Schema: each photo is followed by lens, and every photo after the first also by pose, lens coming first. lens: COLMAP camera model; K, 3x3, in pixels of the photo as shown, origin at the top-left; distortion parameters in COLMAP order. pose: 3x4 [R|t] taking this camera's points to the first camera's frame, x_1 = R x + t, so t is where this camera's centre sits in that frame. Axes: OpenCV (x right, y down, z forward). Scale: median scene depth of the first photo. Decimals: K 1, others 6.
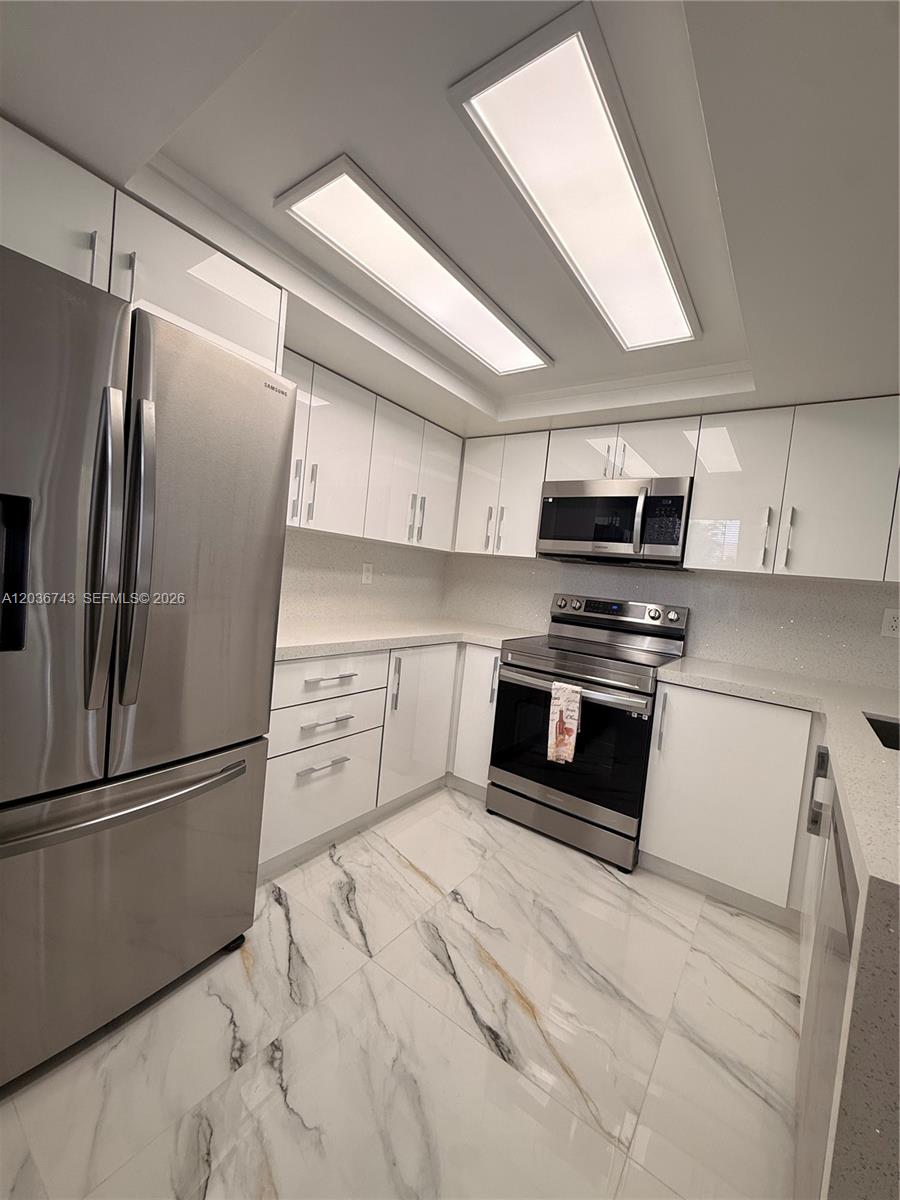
lens RADIAL K [[477.4, 0, 449.3], [0, 477.4, 595.7], [0, 0, 1]] dist [-0.000933, 0.000888]
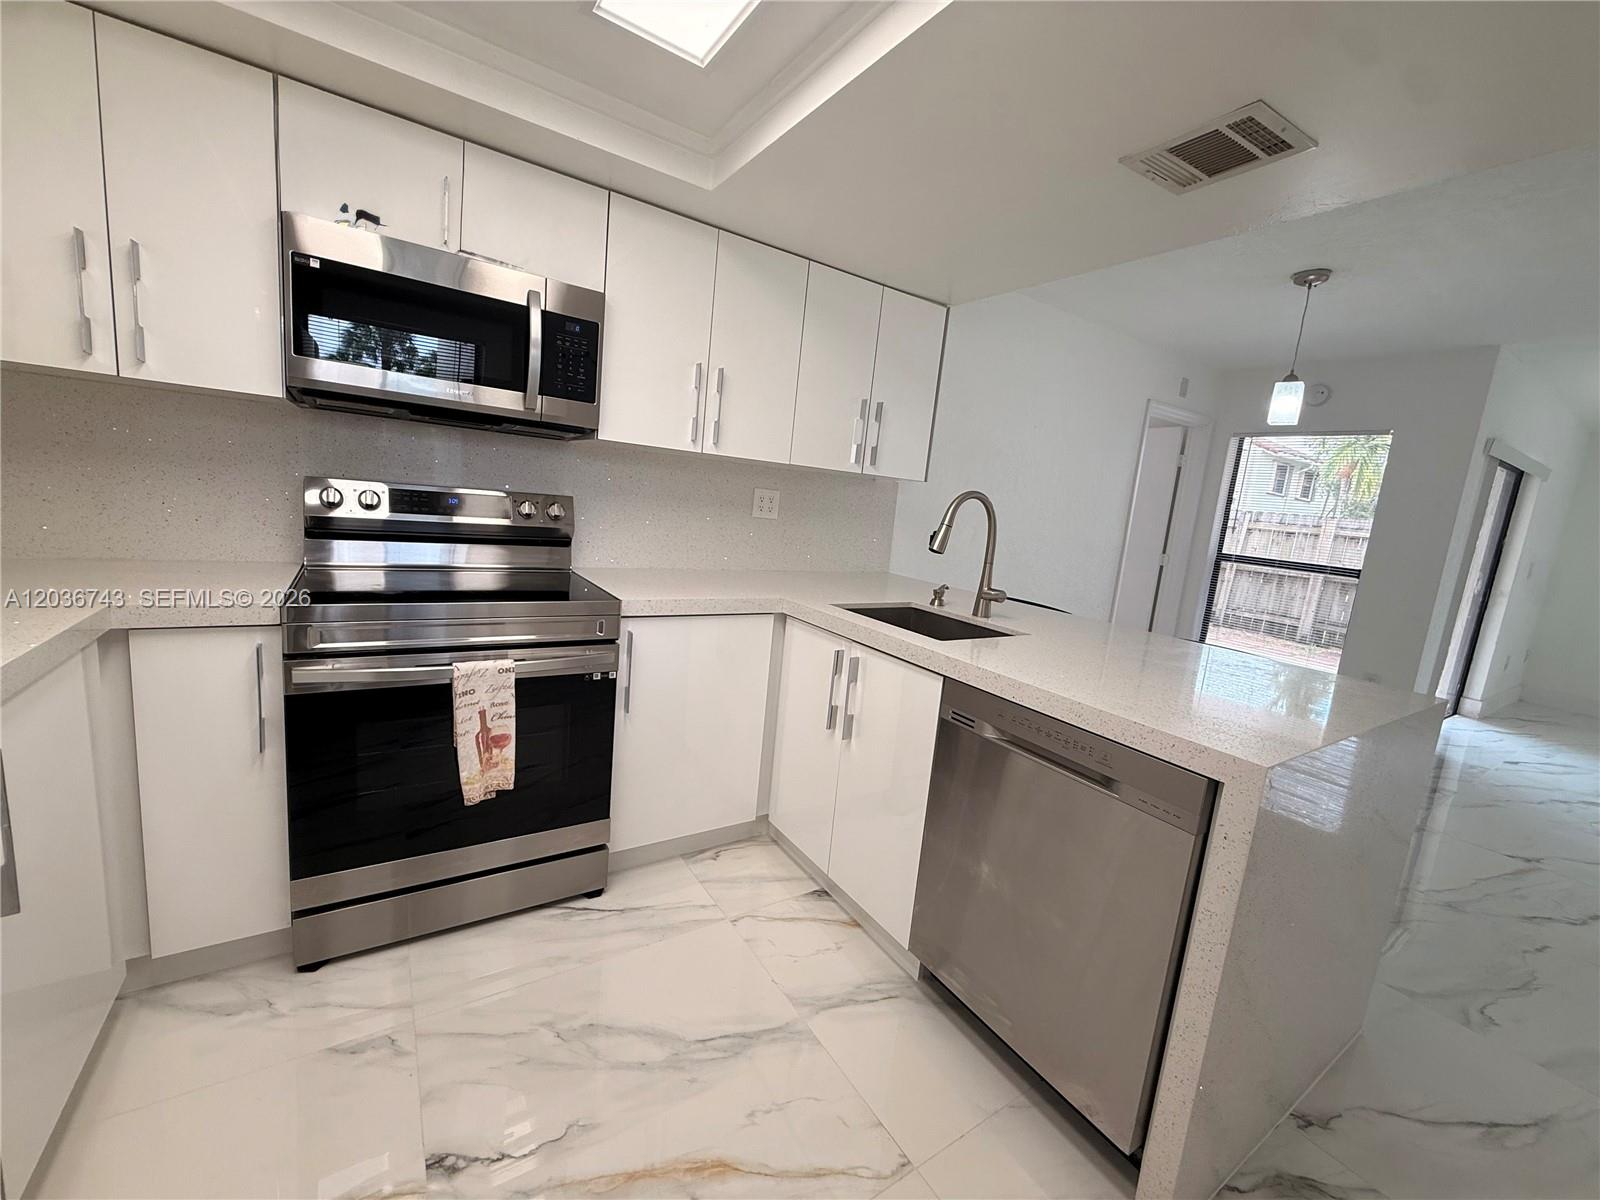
lens RADIAL K [[636.5, 0, 793.1], [0, 636.5, 599.4], [0, 0, 1]] dist [-0.000933, 0.000888]
pose [[0.362141, -0.212579, 0.907559, -0.266574], [-0.016214, 0.972063, 0.234157, -0.056347], [-0.931982, -0.099513, 0.348577, 0.440484]]
